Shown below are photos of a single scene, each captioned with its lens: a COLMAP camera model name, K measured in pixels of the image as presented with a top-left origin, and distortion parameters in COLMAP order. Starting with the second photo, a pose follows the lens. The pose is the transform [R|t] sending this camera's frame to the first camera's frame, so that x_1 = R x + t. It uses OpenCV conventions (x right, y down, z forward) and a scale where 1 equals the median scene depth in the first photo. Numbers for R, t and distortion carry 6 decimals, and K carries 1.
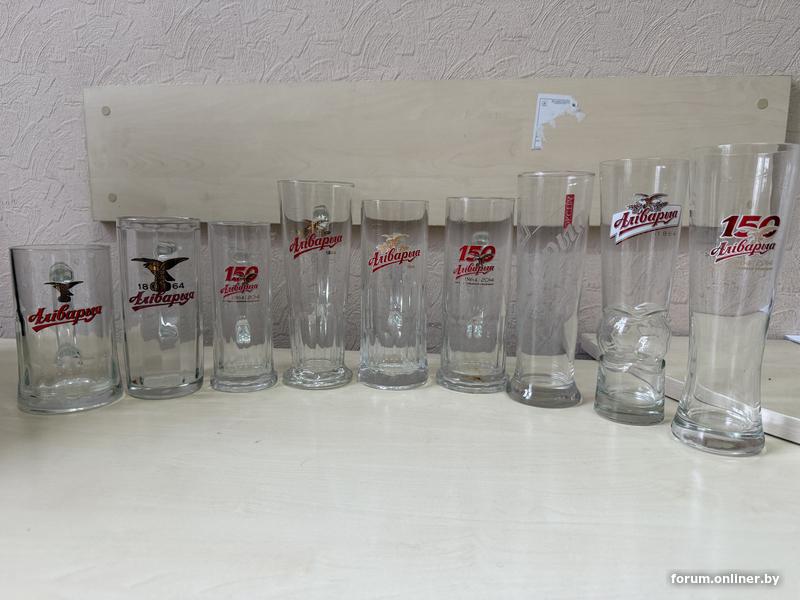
lens RADIAL K [[551.3, 0, 396.5], [0, 551.3, 302.0], [0, 0, 1]] dist [-0.023799, -0.008770]
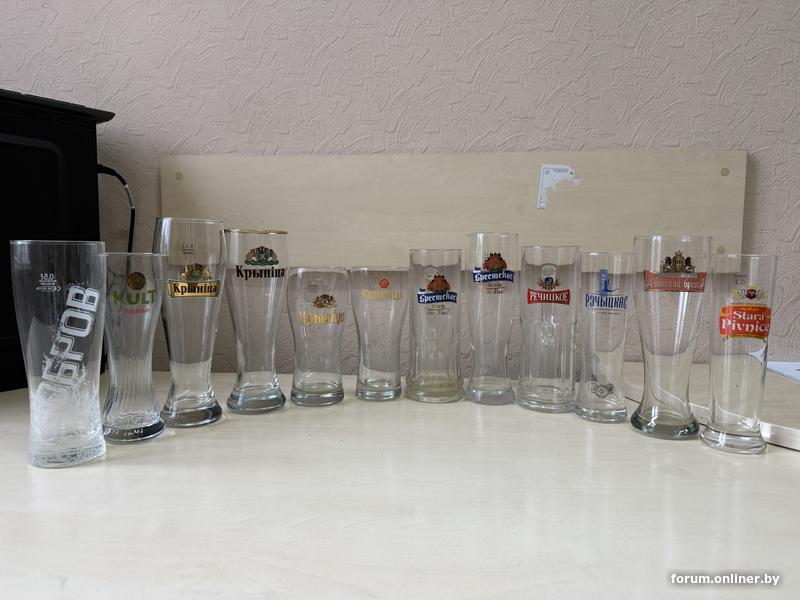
lens RADIAL K [[551.3, 0, 393.9], [0, 551.3, 306.1], [0, 0, 1]] dist [-0.023799, -0.008770]
pose [[0.999796, -0.005432, 0.019452, -0.095178], [0.006797, 0.997469, -0.070772, 0.019193], [-0.019019, 0.070890, 0.997303, -0.186695]]
